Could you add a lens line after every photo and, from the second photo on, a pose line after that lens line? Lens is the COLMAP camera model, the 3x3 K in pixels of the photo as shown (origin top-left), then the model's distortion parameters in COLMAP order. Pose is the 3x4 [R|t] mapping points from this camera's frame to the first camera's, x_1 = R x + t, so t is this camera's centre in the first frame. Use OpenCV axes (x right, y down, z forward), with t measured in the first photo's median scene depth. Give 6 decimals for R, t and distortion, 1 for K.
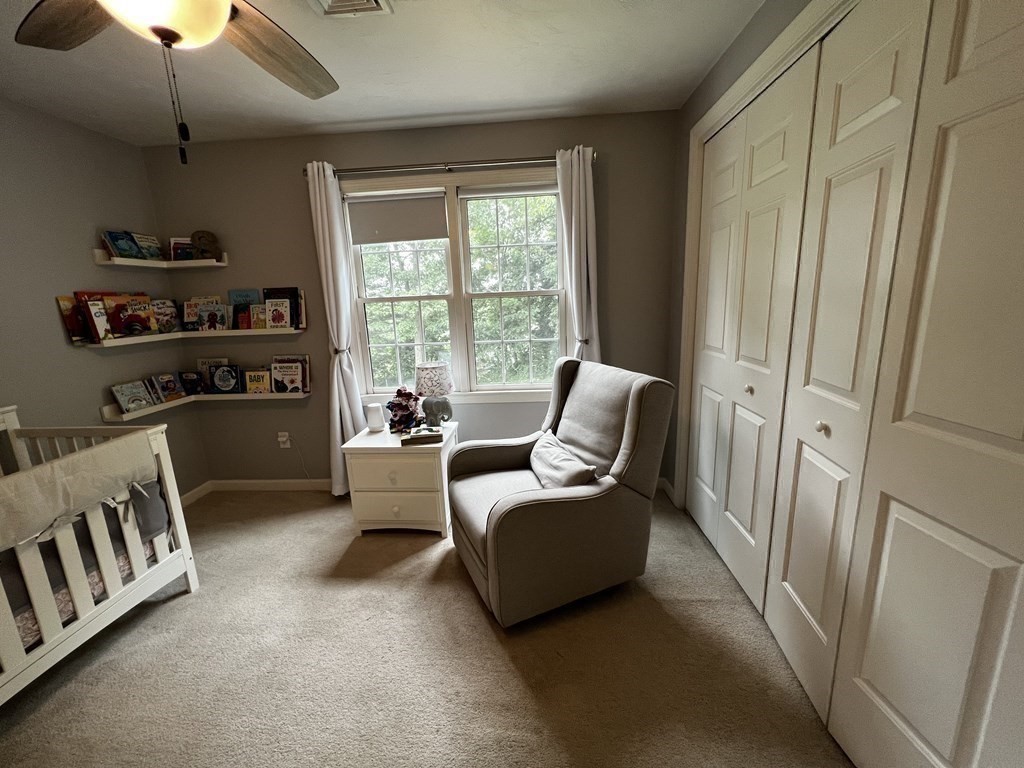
lens RADIAL K [[408.9, 0, 509.8], [0, 408.9, 385.3], [0, 0, 1]] dist [-0.003480, 0.000852]
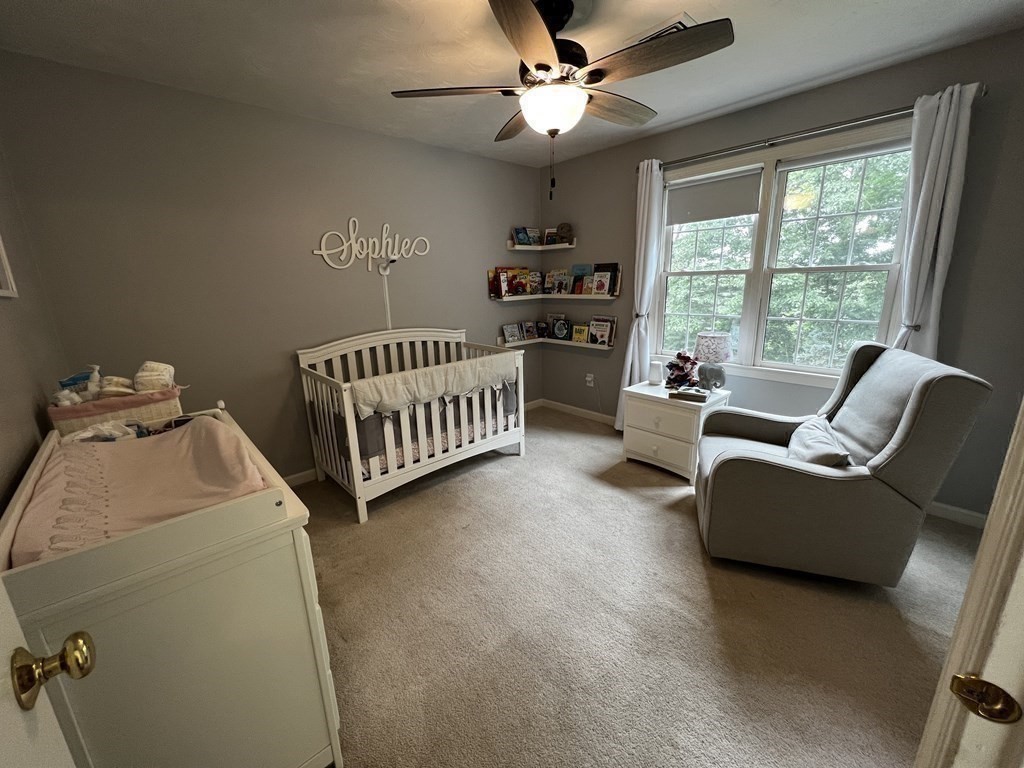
lens RADIAL K [[408.9, 0, 513.3], [0, 408.9, 383.4], [0, 0, 1]] dist [-0.003480, 0.000852]
pose [[0.728048, 0.188019, -0.659239, 0.177283], [-0.145612, 0.982123, 0.119297, 0.028110], [0.669883, 0.009139, 0.742410, -0.187323]]
